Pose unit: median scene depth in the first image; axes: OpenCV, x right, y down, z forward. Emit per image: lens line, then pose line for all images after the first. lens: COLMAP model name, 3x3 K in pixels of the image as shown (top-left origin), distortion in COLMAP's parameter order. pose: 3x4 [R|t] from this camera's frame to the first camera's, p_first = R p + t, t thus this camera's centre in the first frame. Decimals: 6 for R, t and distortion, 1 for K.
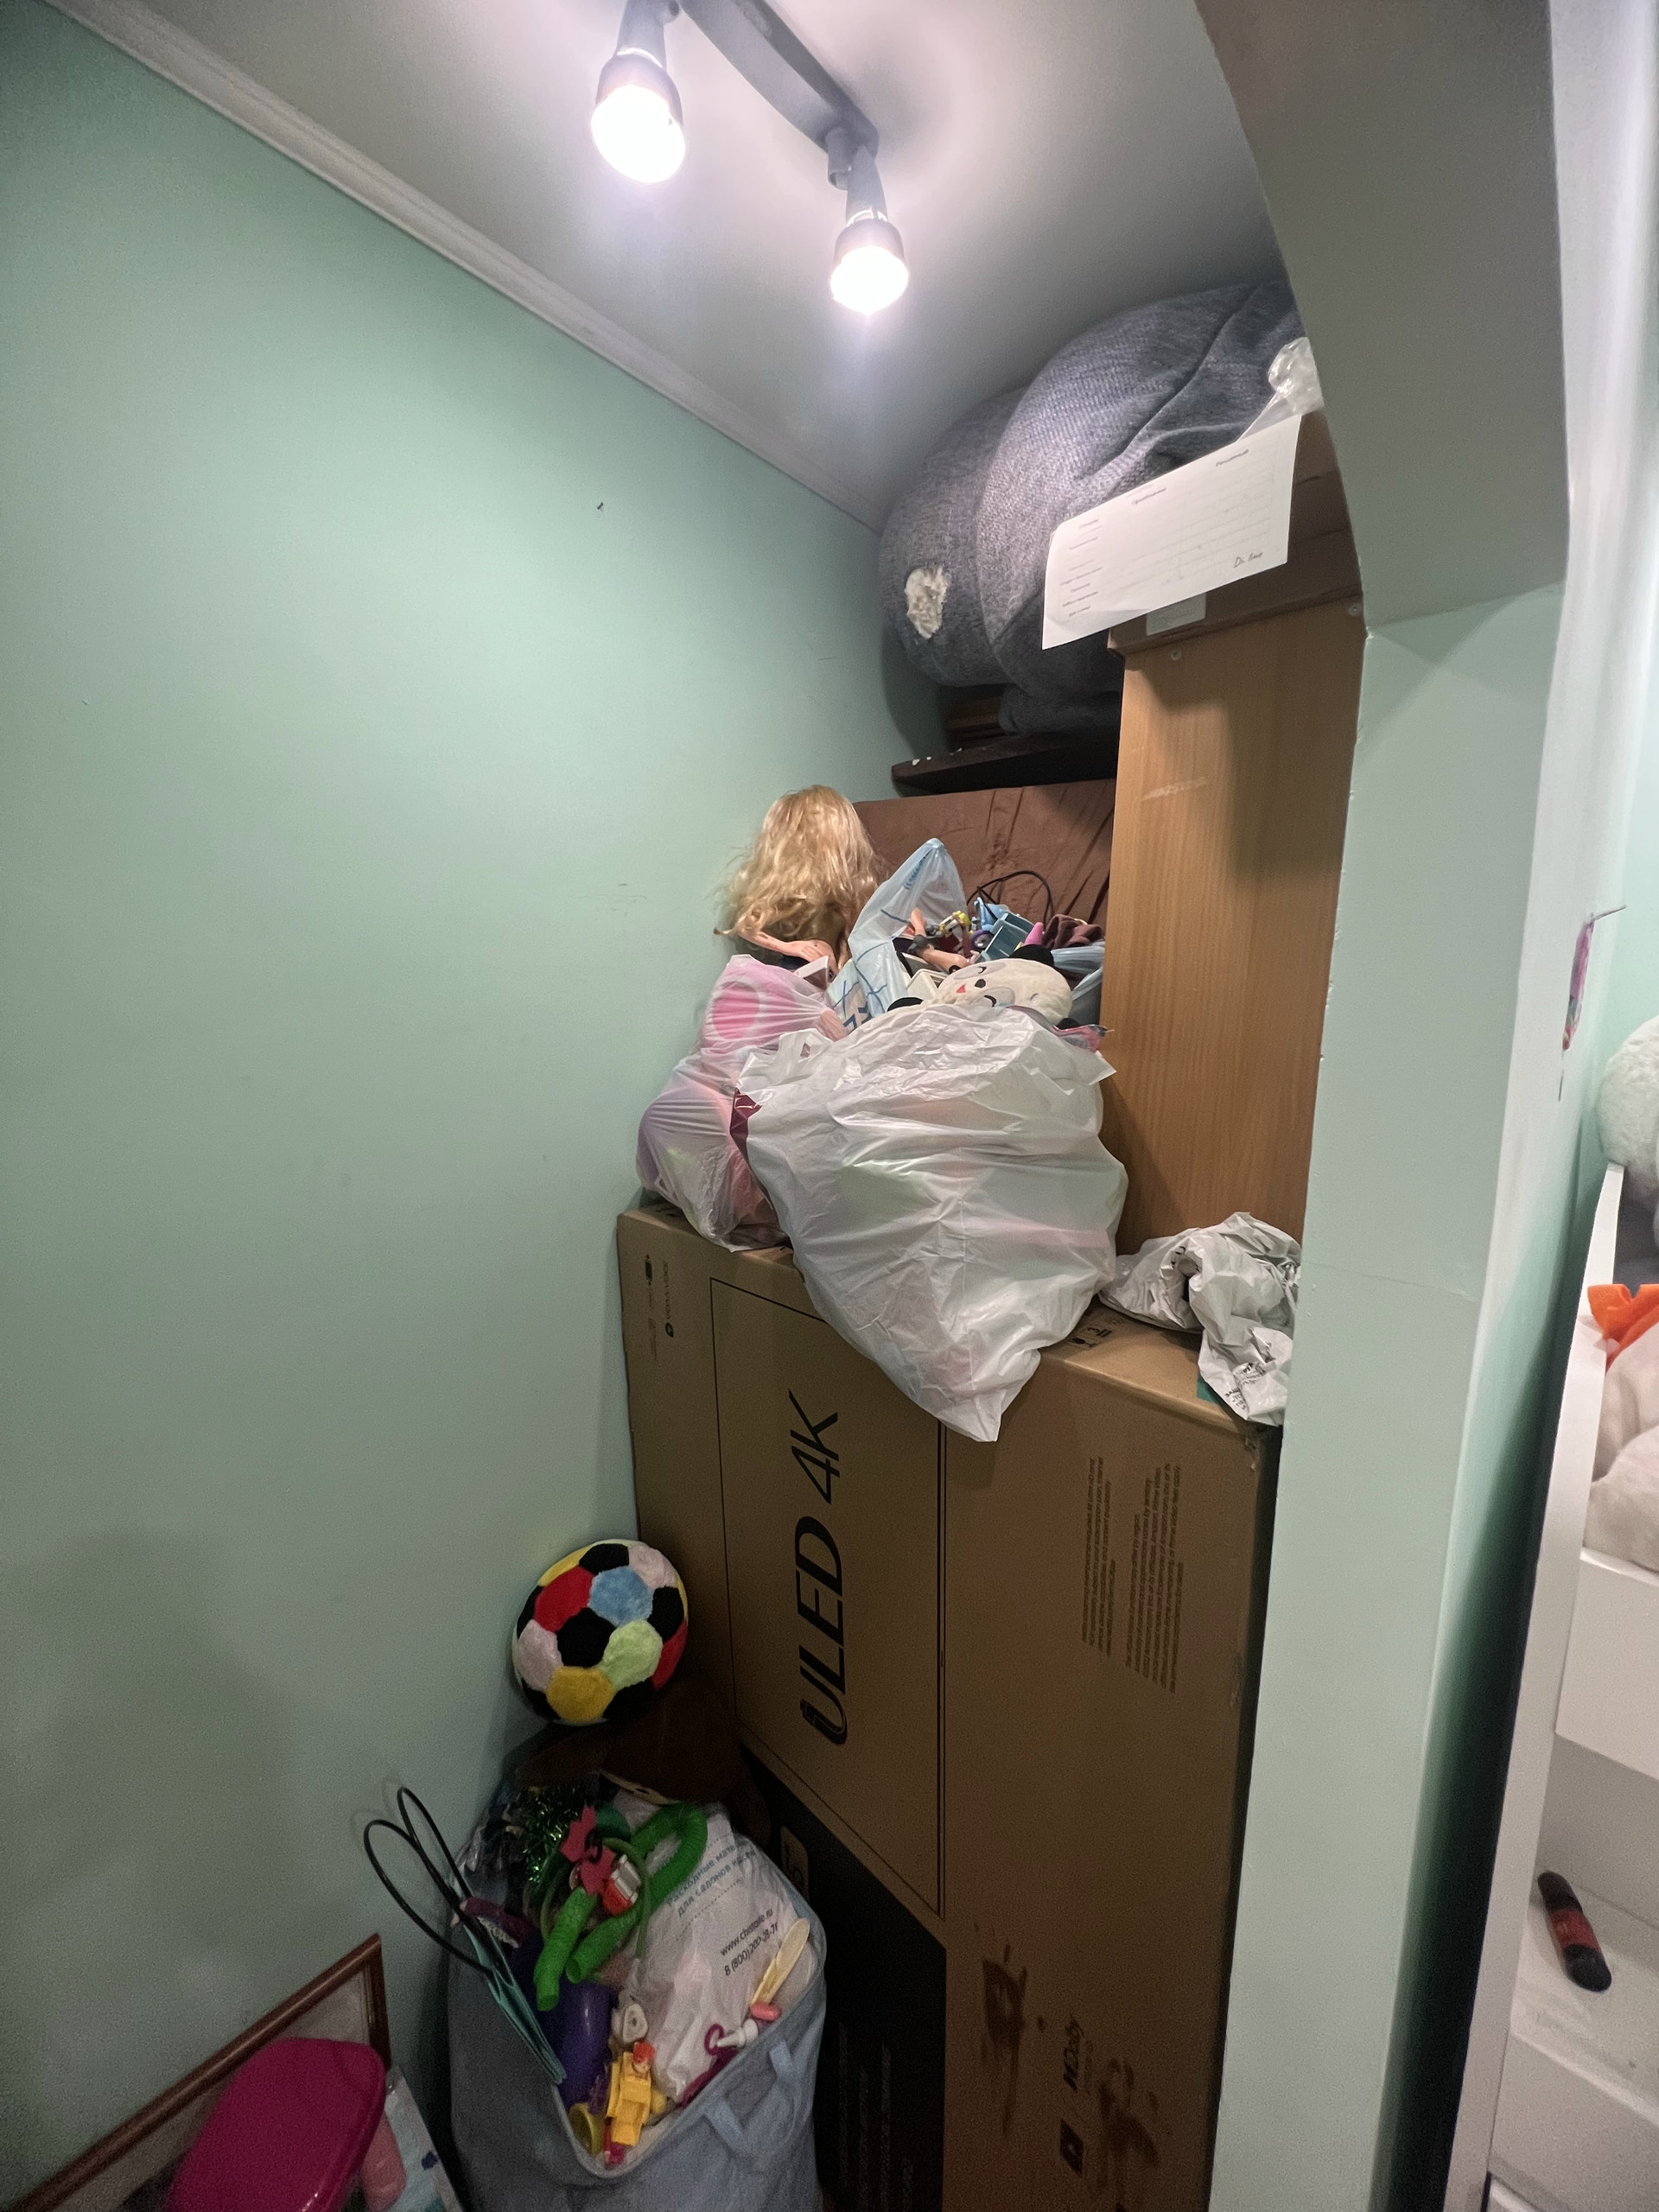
lens RADIAL K [[887.4, 0, 829.5], [0, 887.4, 1106.0], [0, 0, 1]] dist [-0.001191, 0.000251]
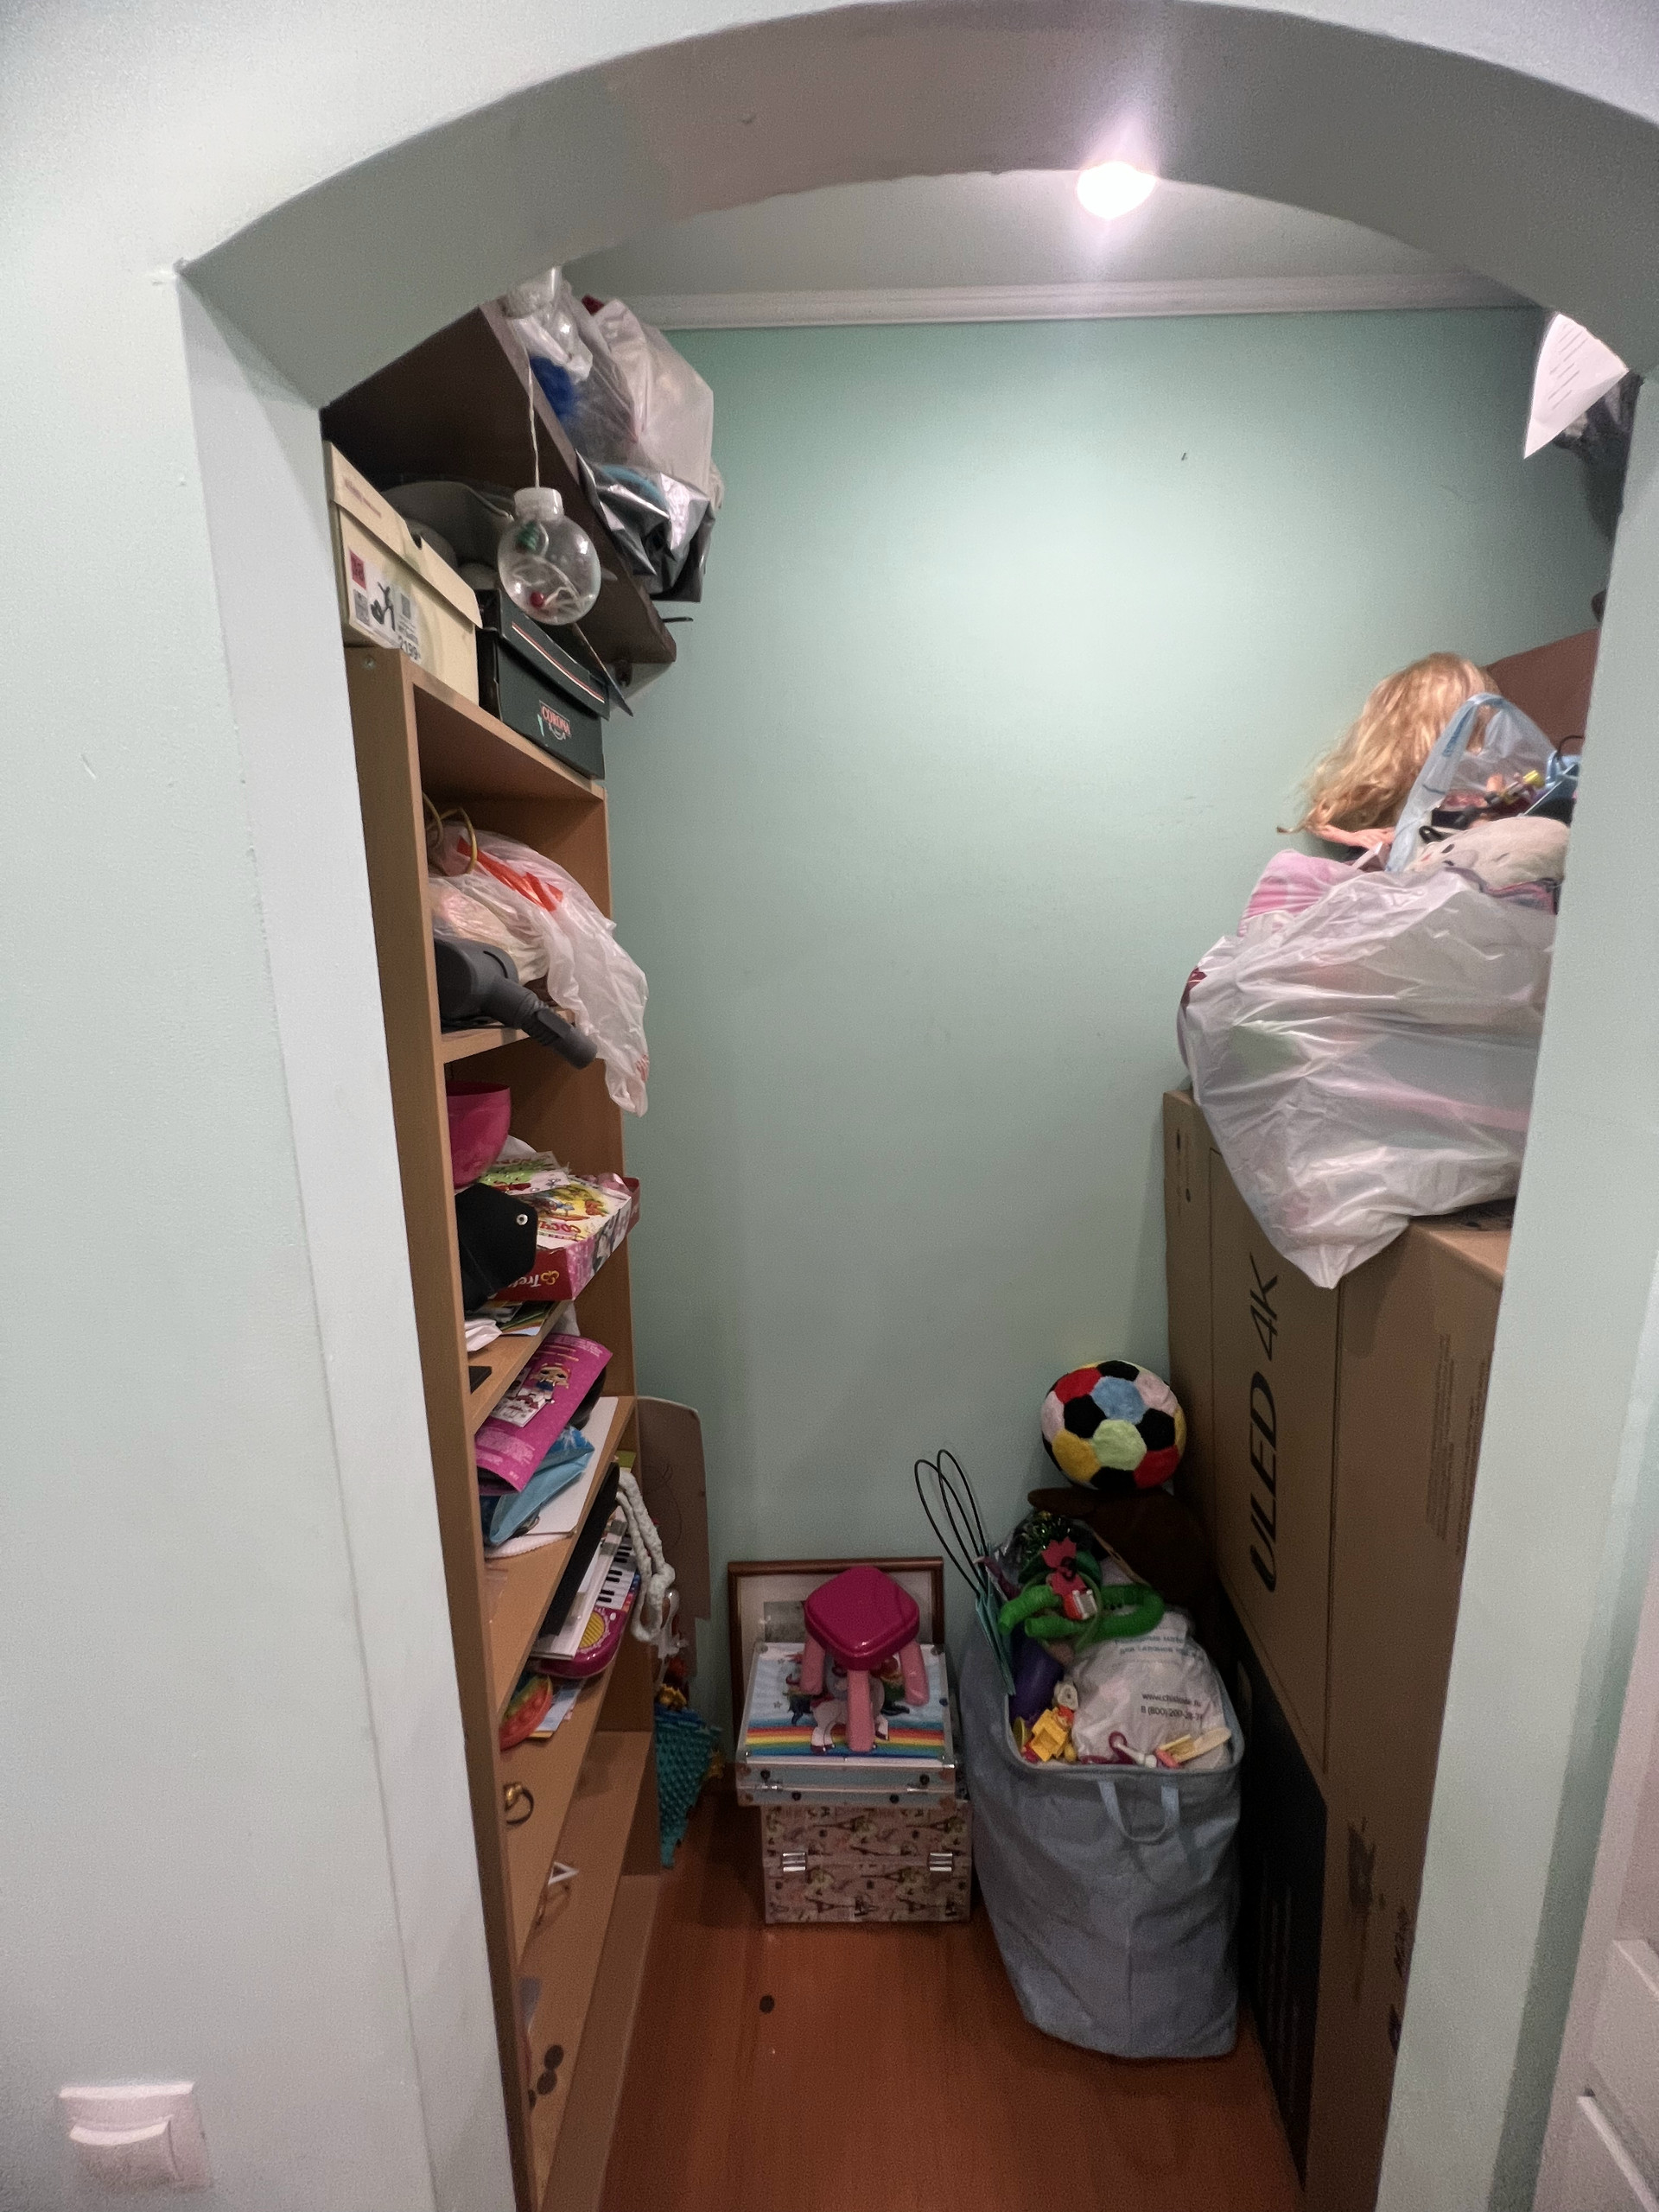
lens RADIAL K [[879.2, 0, 829.5], [0, 879.2, 1106.0], [0, 0, 1]] dist [0.000724, 0.000088]
pose [[0.657983, 0.109805, -0.744984, 0.434823], [-0.061693, 0.993846, 0.091997, 0.082109], [0.750501, -0.014572, 0.660708, -0.104821]]
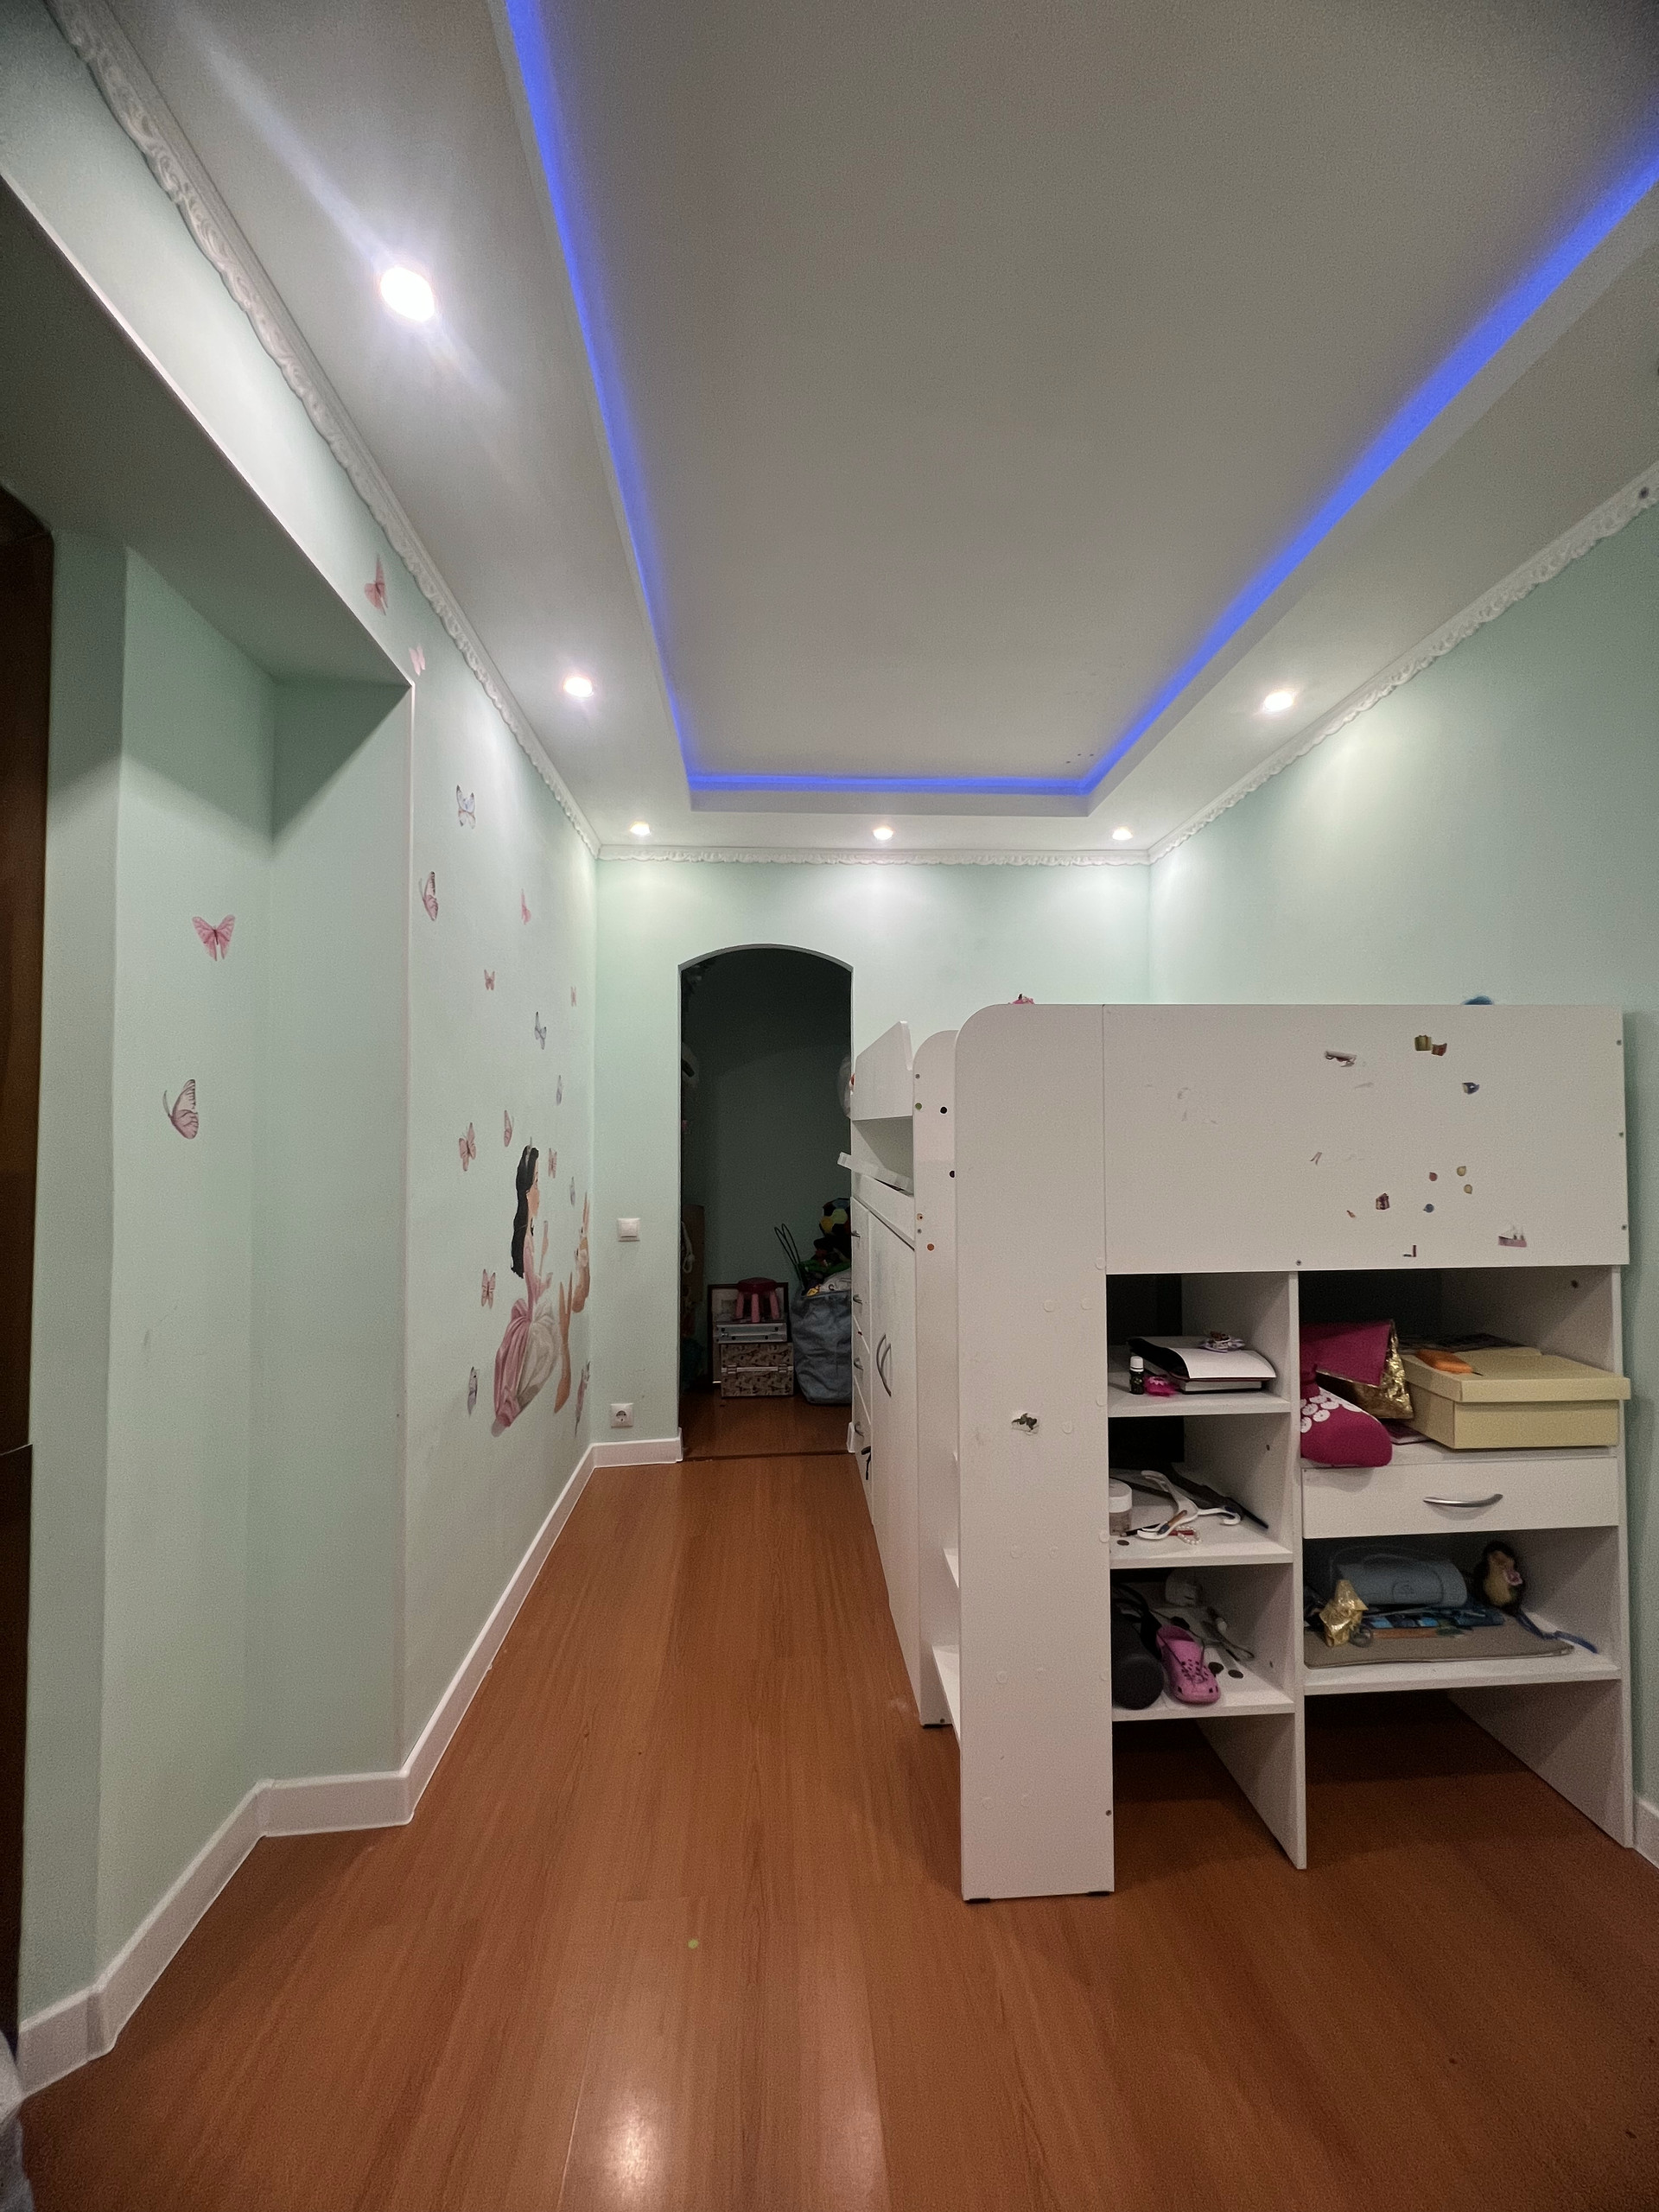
lens RADIAL K [[879.2, 0, 829.5], [0, 879.2, 1106.0], [0, 0, 1]] dist [0.000724, 0.000088]
pose [[0.713885, -0.029400, -0.699645, 2.868923], [-0.066319, 0.991789, -0.109345, 0.676794], [0.697115, 0.124459, 0.706074, -2.092940]]
